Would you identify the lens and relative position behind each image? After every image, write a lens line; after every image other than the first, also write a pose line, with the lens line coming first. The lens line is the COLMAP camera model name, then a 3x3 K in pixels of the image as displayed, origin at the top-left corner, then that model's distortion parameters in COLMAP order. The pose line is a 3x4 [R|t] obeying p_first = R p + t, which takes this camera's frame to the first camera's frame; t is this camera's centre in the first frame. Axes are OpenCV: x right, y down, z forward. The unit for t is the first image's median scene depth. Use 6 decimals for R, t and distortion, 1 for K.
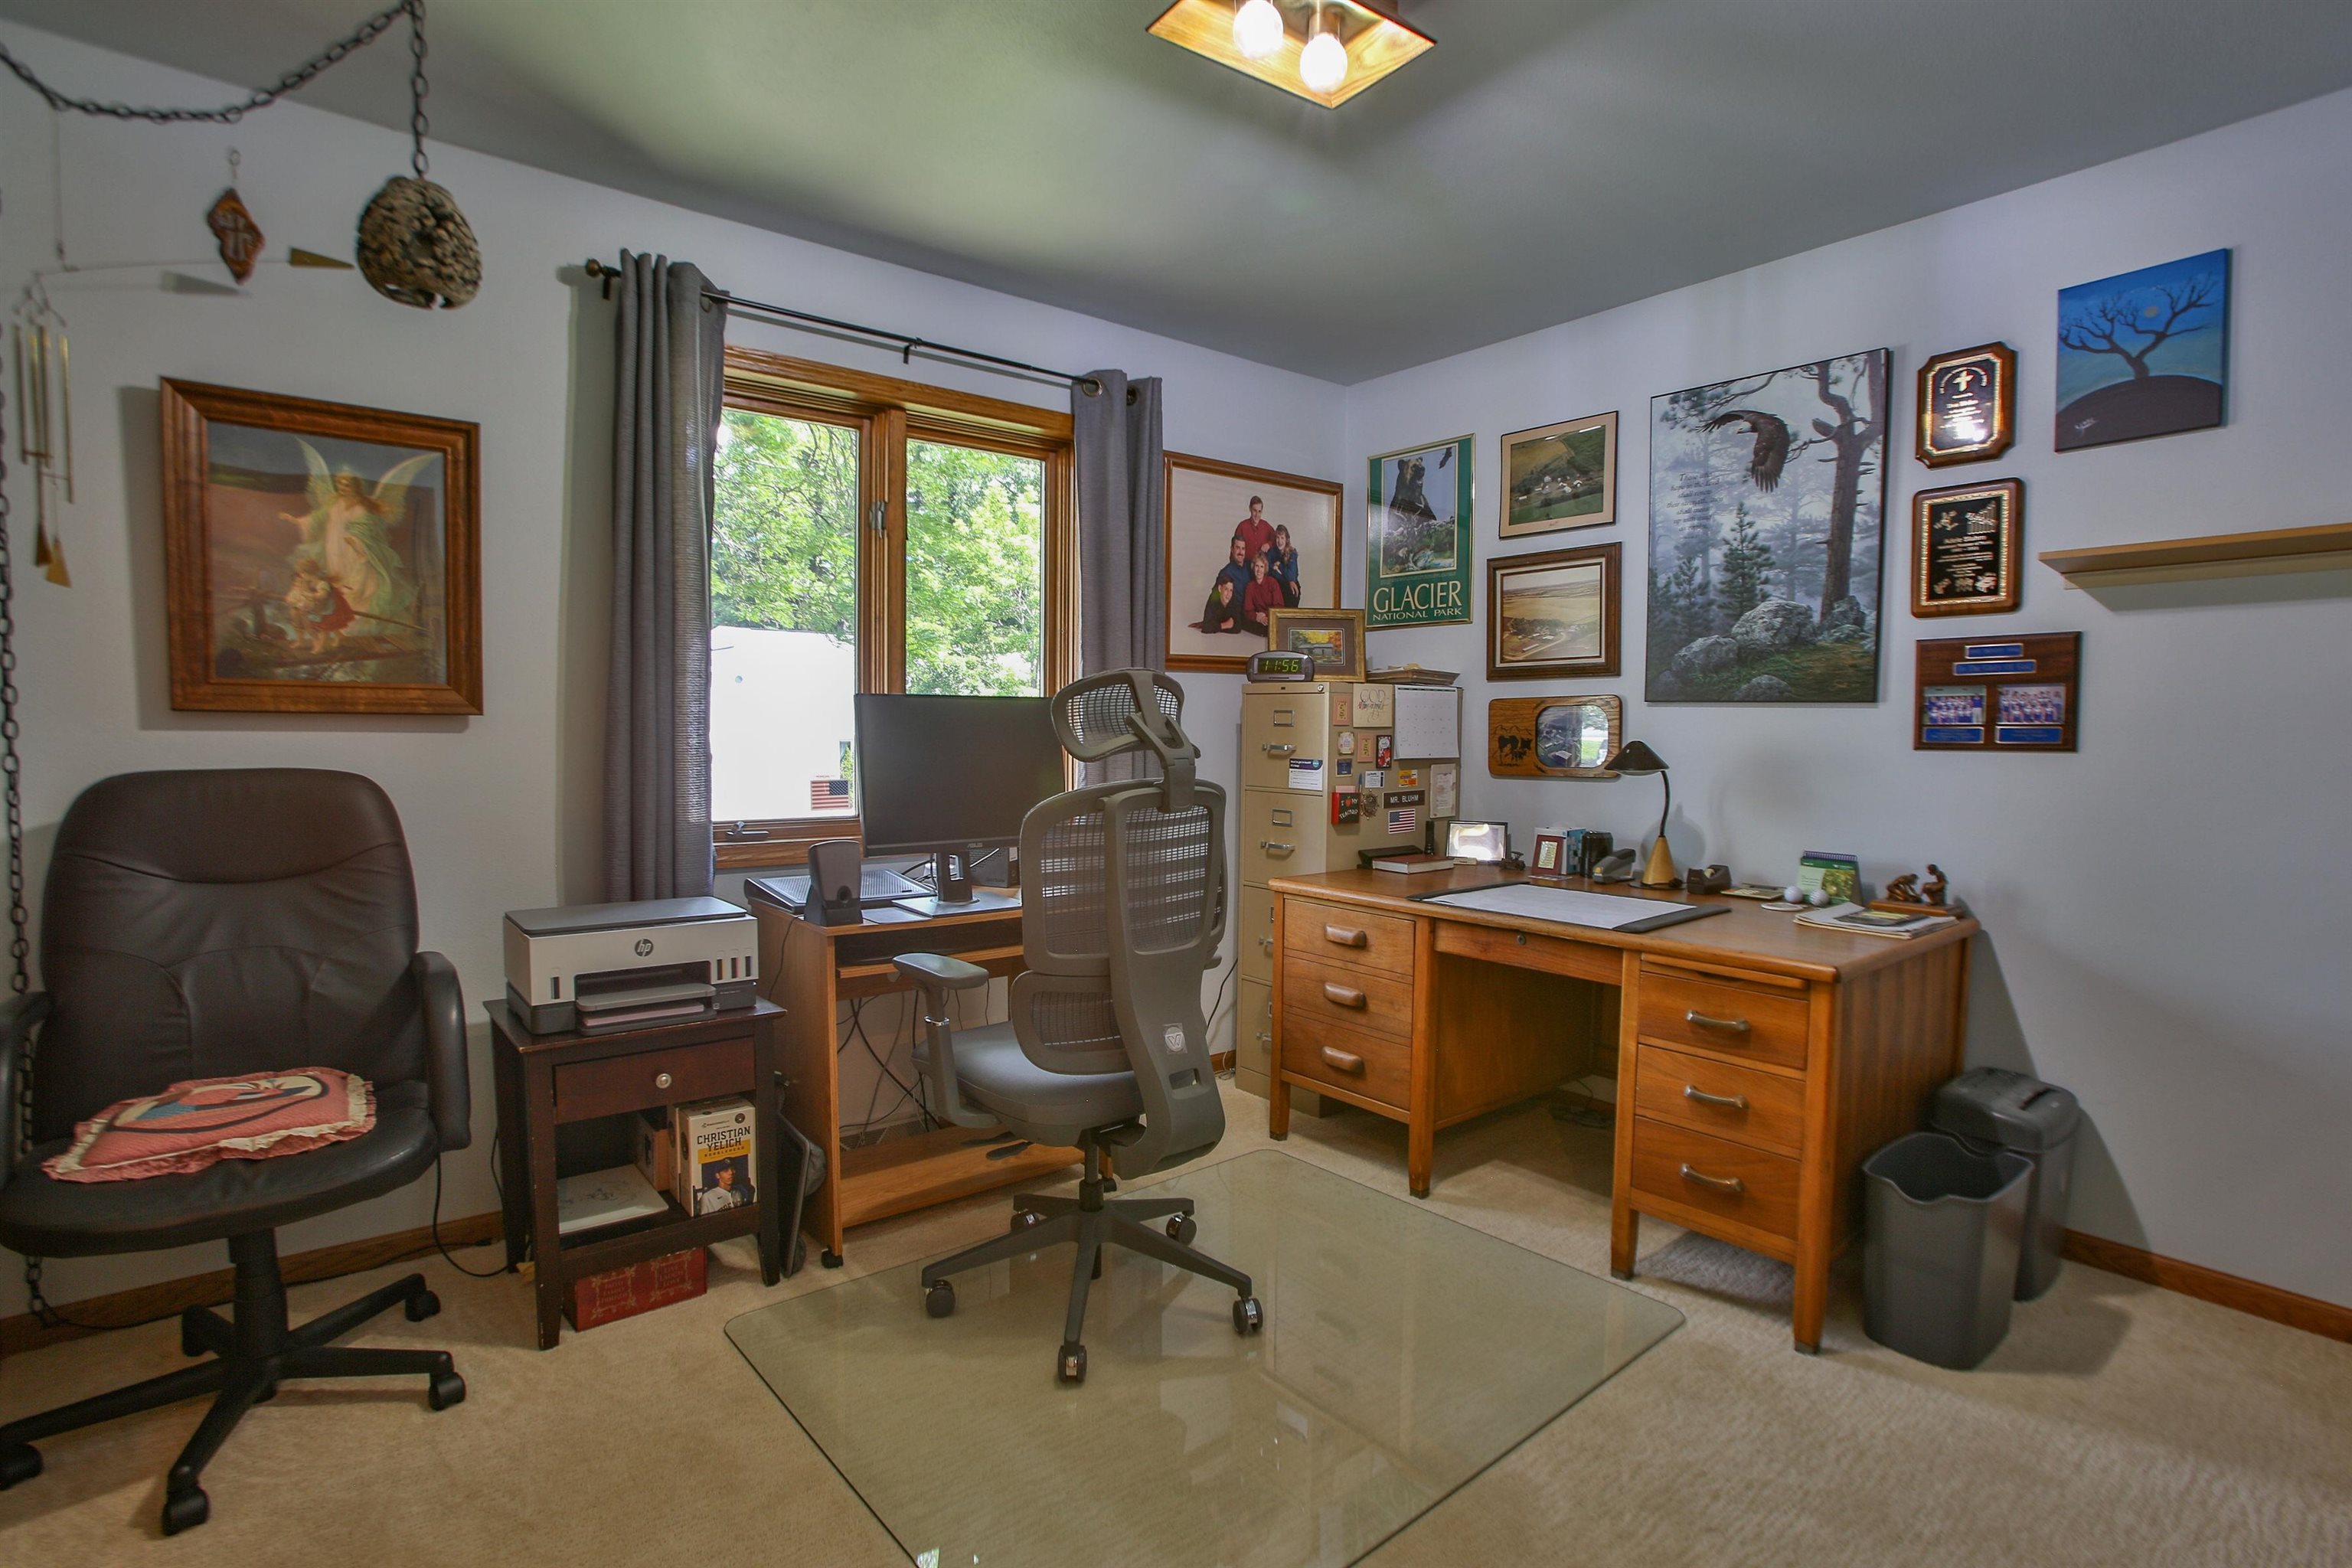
lens RADIAL K [[1139.4, 0, 1176.0], [0, 1139.4, 784.0], [0, 0, 1]] dist [-0.081090, 0.035406]
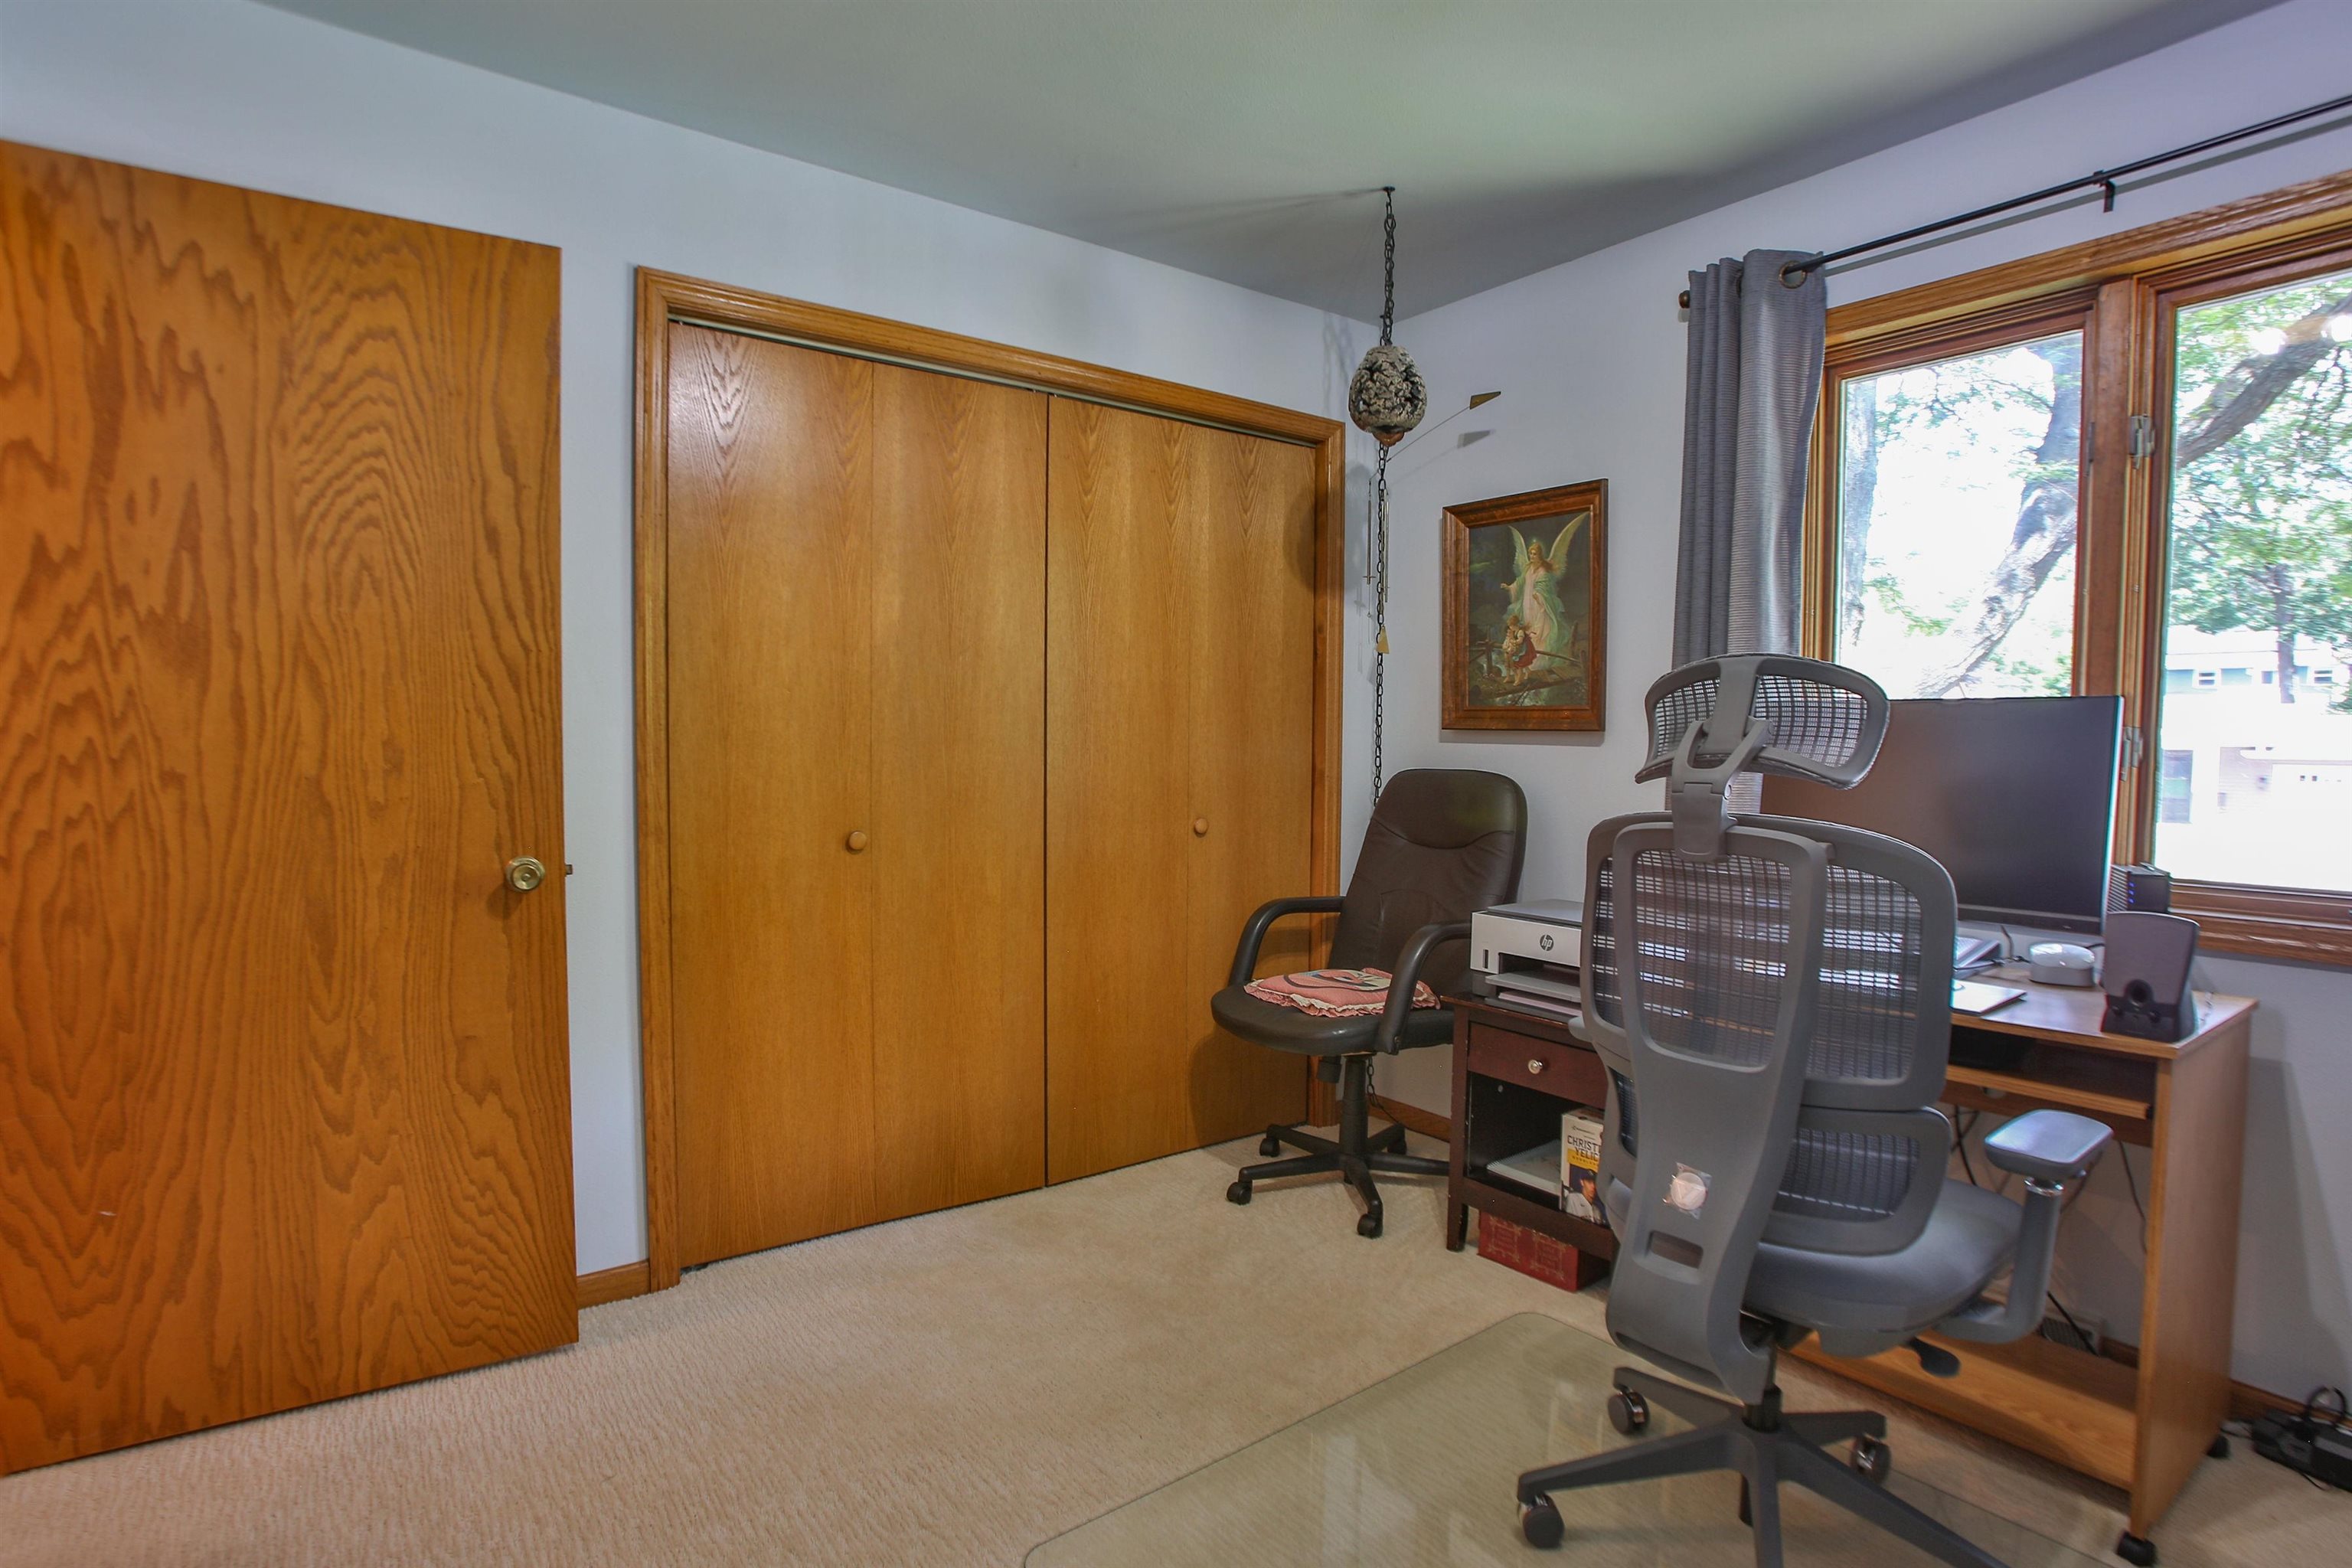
lens RADIAL K [[1139.4, 0, 1176.0], [0, 1139.4, 784.0], [0, 0, 1]] dist [-0.081090, 0.035406]
pose [[-0.026617, 0.033268, -0.999092, 0.595648], [-0.057679, 0.997730, 0.034759, -0.023693], [0.997980, 0.058551, -0.024638, 0.630785]]
